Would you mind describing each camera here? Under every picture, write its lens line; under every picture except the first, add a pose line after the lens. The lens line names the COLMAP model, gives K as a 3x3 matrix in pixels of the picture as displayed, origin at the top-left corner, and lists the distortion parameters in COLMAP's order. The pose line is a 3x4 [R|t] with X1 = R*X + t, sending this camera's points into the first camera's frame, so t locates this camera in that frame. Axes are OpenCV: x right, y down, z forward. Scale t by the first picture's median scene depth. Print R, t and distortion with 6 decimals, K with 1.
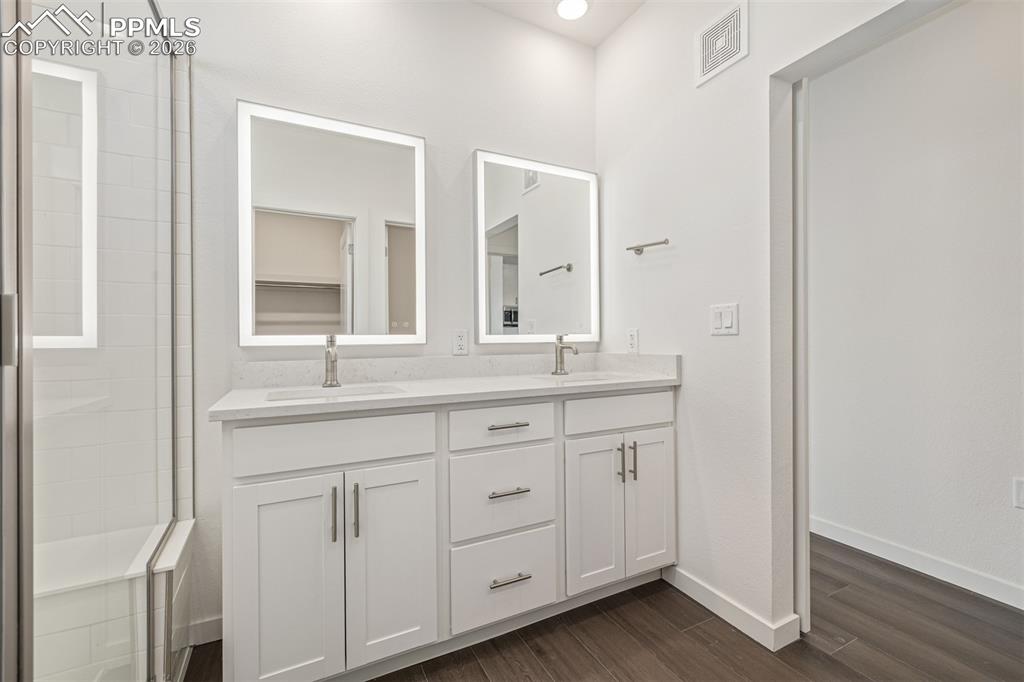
lens RADIAL K [[433.6, 0, 505.9], [0, 433.6, 338.0], [0, 0, 1]] dist [0.001645, -0.000971]
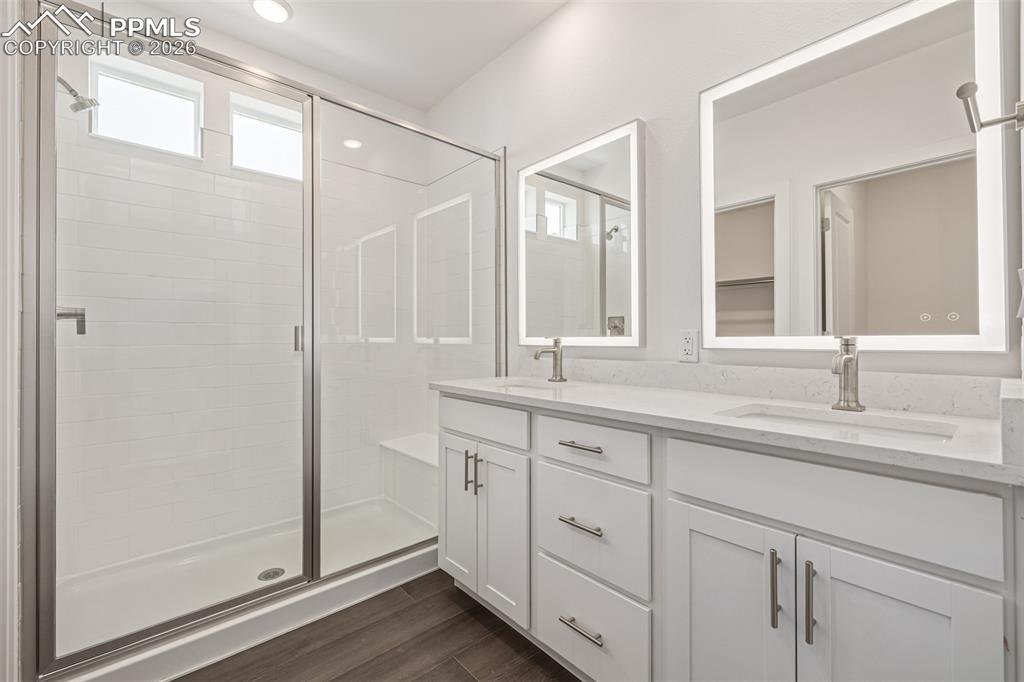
lens RADIAL K [[433.6, 0, 508.2], [0, 433.6, 335.2], [0, 0, 1]] dist [0.001645, -0.000971]
pose [[0.222805, -0.000494, -0.974863, 0.595101], [-0.002912, 0.999995, -0.001173, -0.007517], [0.974859, 0.003100, 0.222803, 0.506608]]
